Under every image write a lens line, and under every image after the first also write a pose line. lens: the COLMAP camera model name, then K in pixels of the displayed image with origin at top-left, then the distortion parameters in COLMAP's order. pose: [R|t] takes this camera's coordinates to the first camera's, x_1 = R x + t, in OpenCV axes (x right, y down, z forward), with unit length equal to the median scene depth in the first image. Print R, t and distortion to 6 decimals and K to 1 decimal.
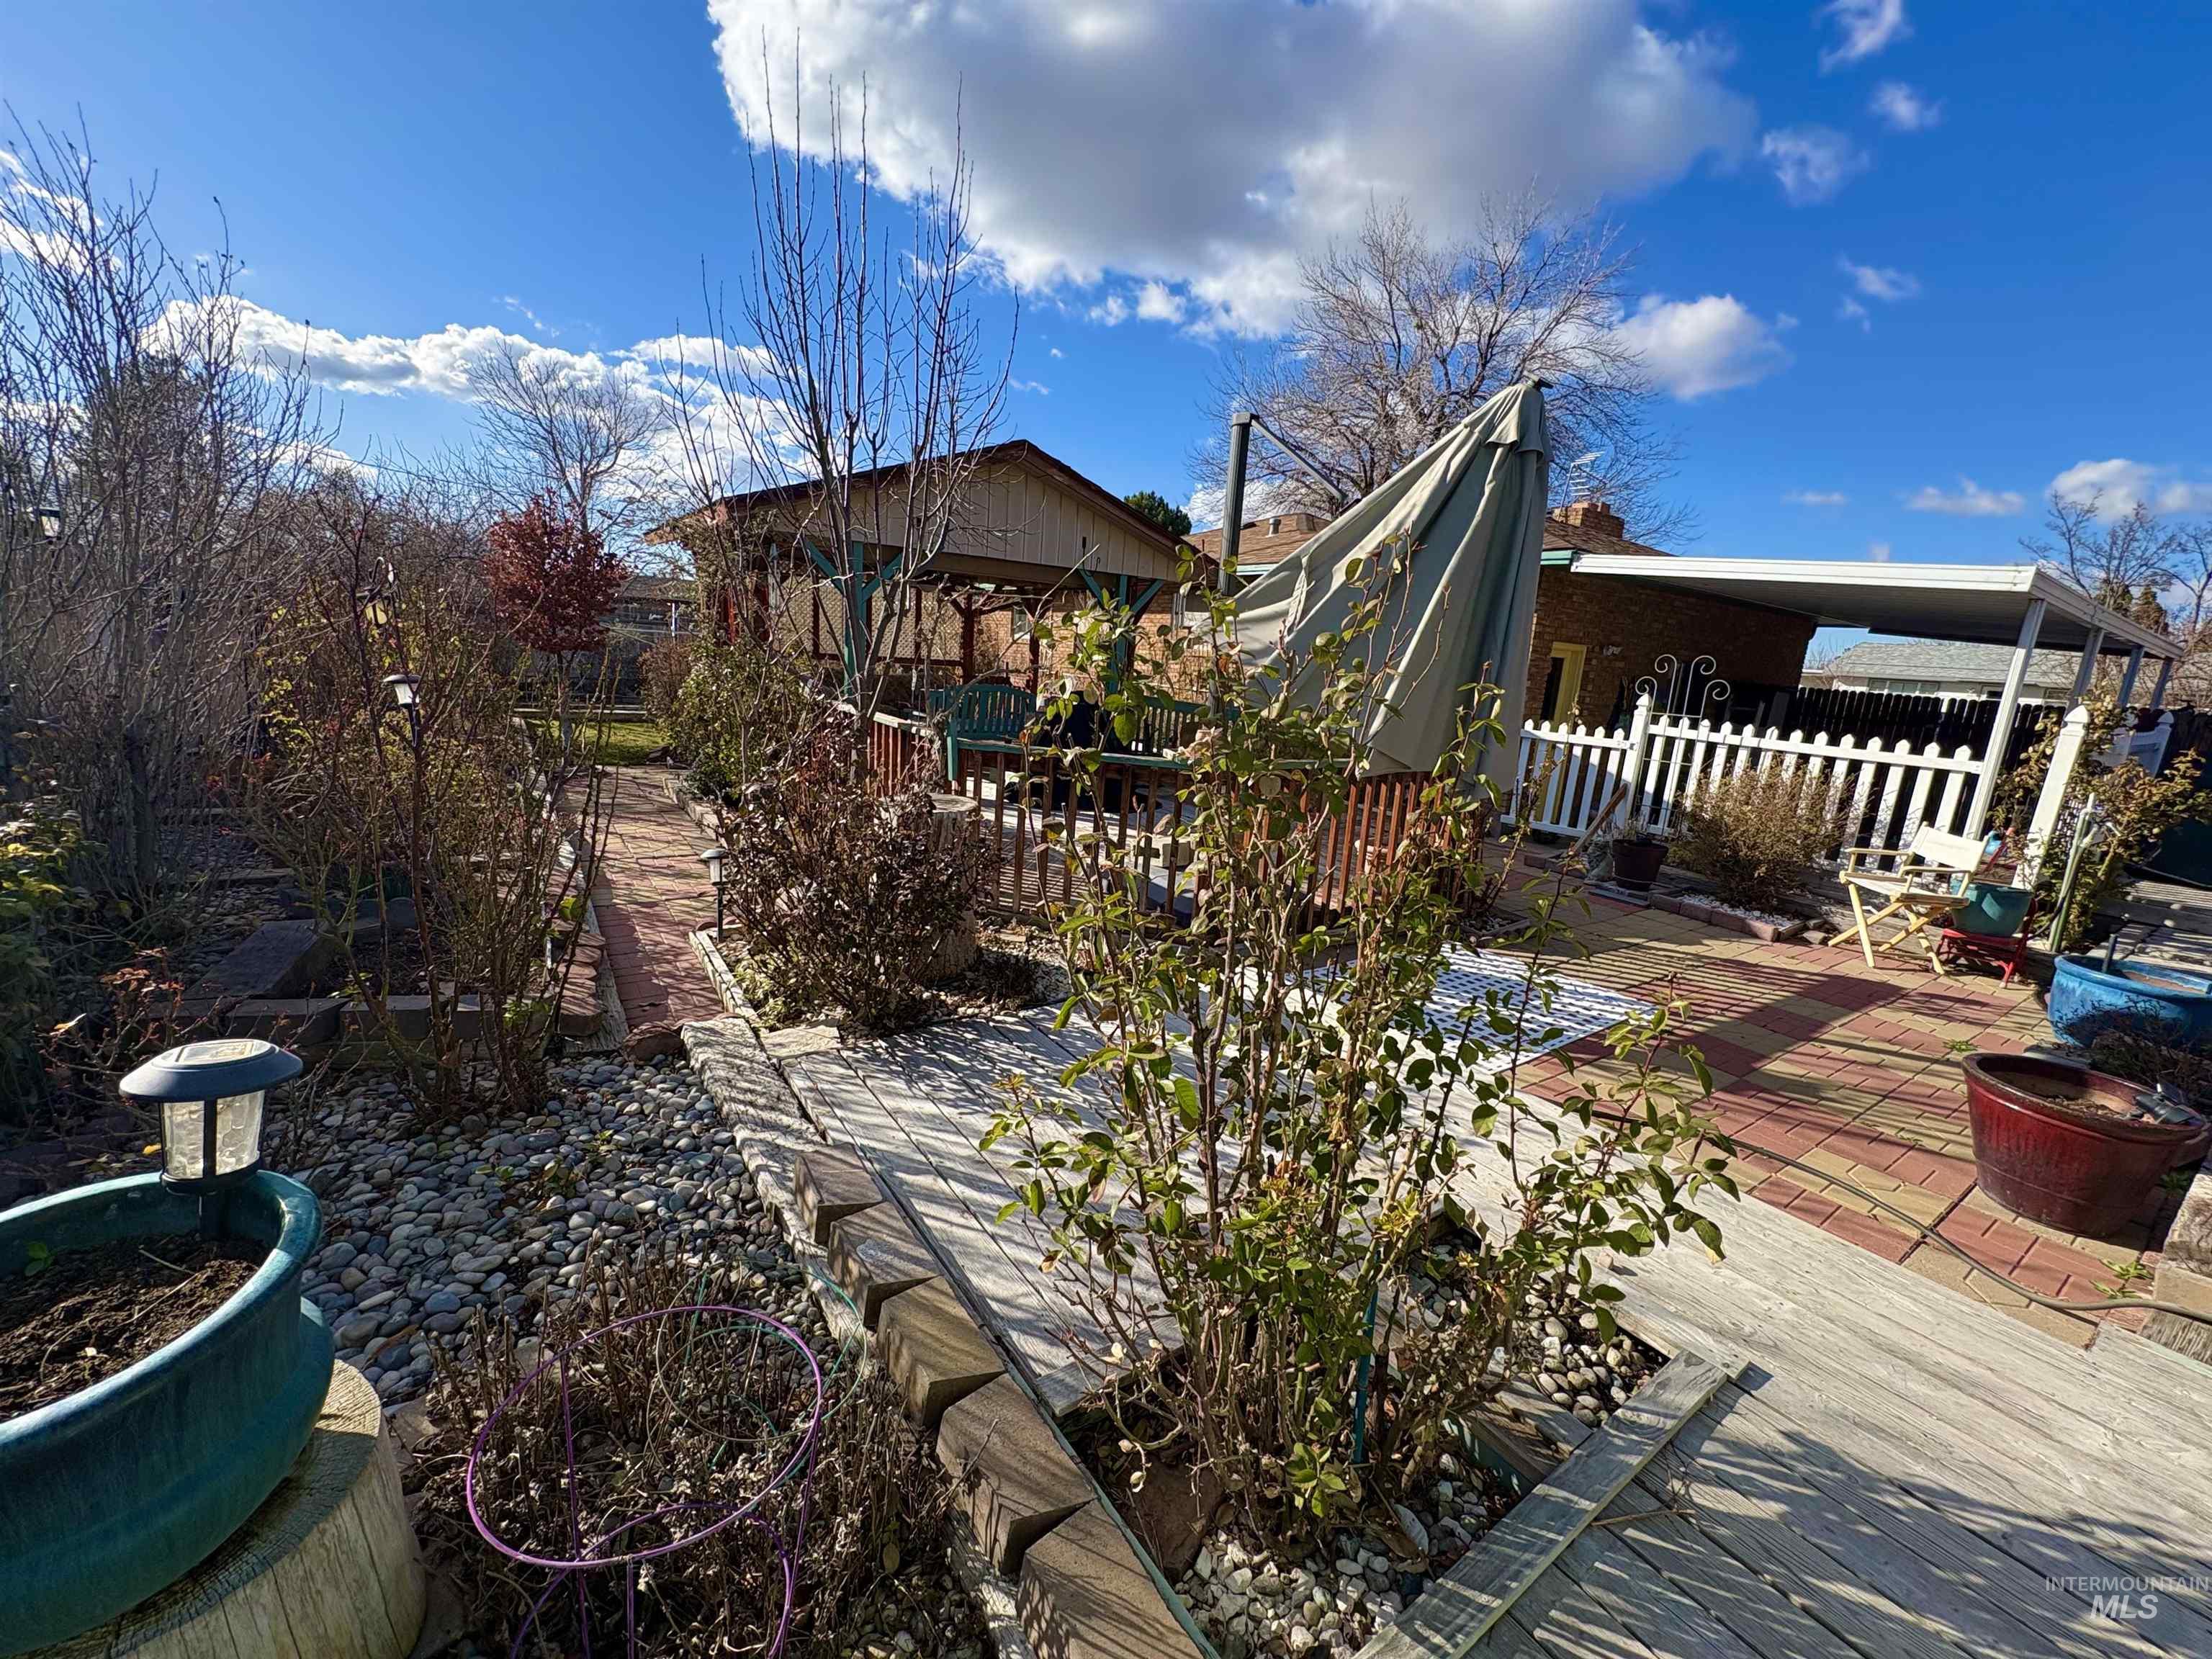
lens RADIAL K [[878.1, 0, 1094.0], [0, 878.1, 832.2], [0, 0, 1]] dist [0.001083, -0.000110]
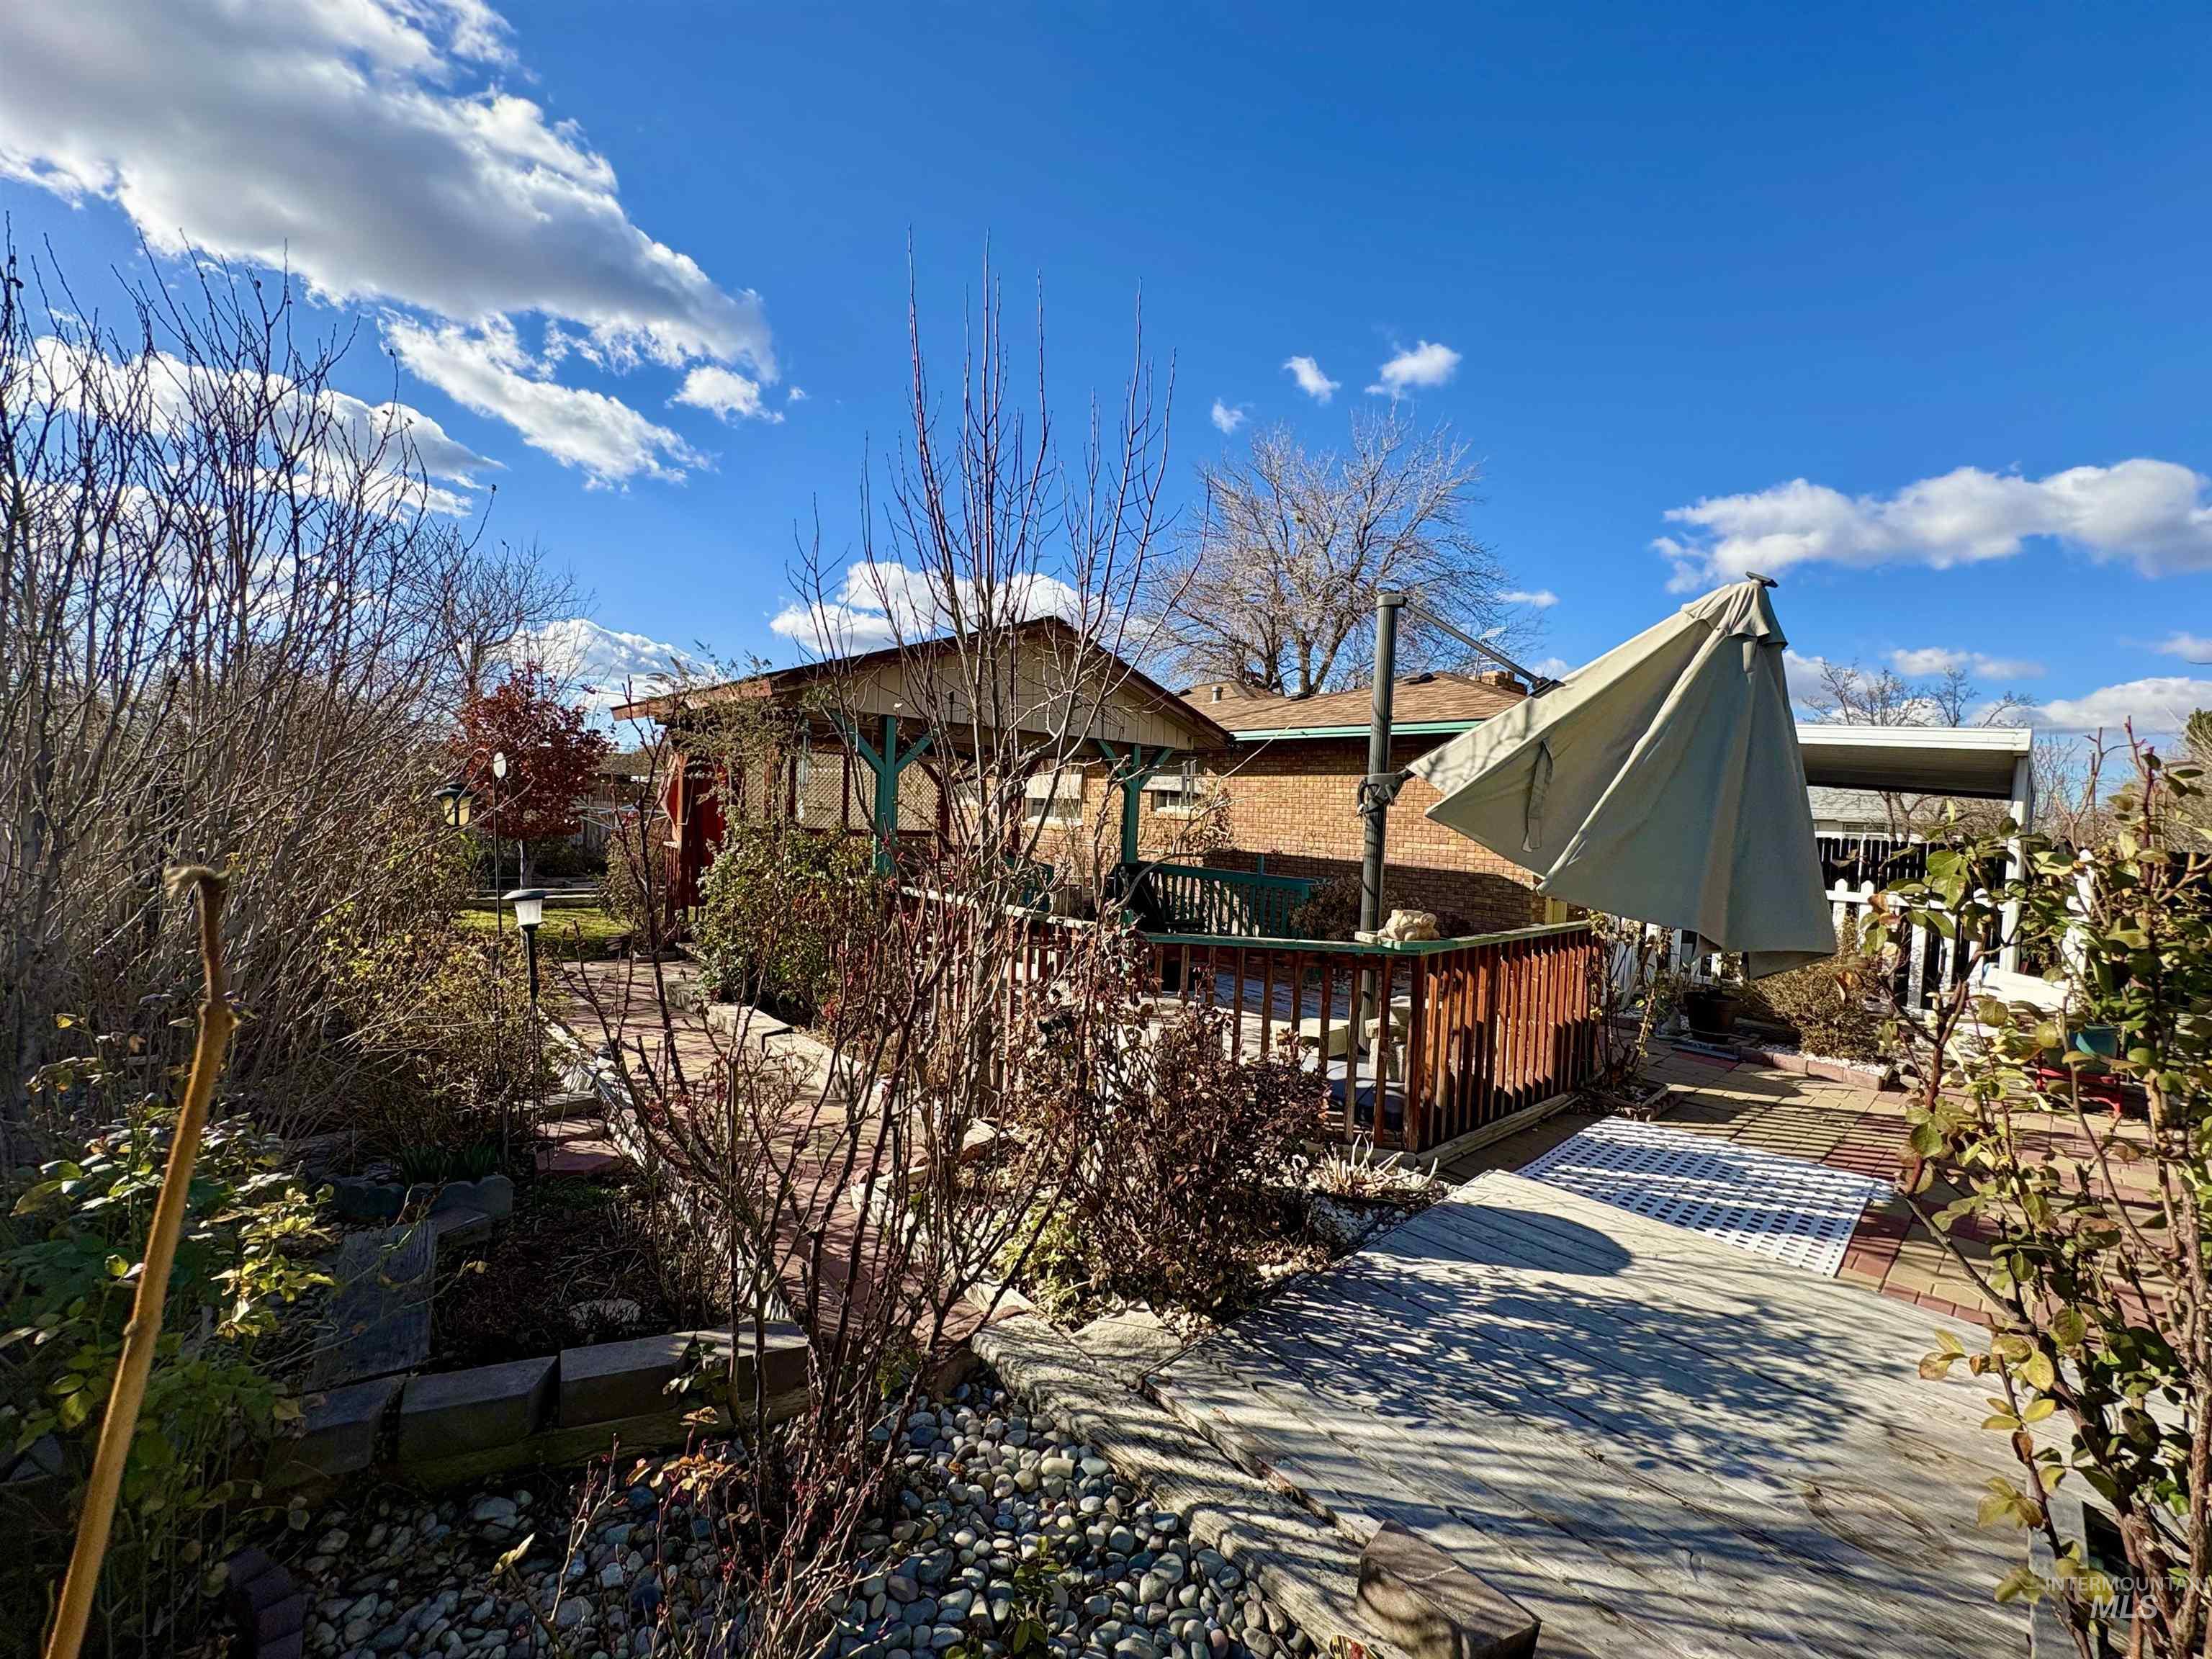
lens RADIAL K [[878.1, 0, 1113.1], [0, 878.1, 834.9], [0, 0, 1]] dist [0.001083, -0.000110]
pose [[0.988972, -0.029018, 0.145232, -0.201642], [0.053561, 0.984321, -0.168058, -0.034924], [-0.138078, 0.173984, 0.975020, 0.069645]]
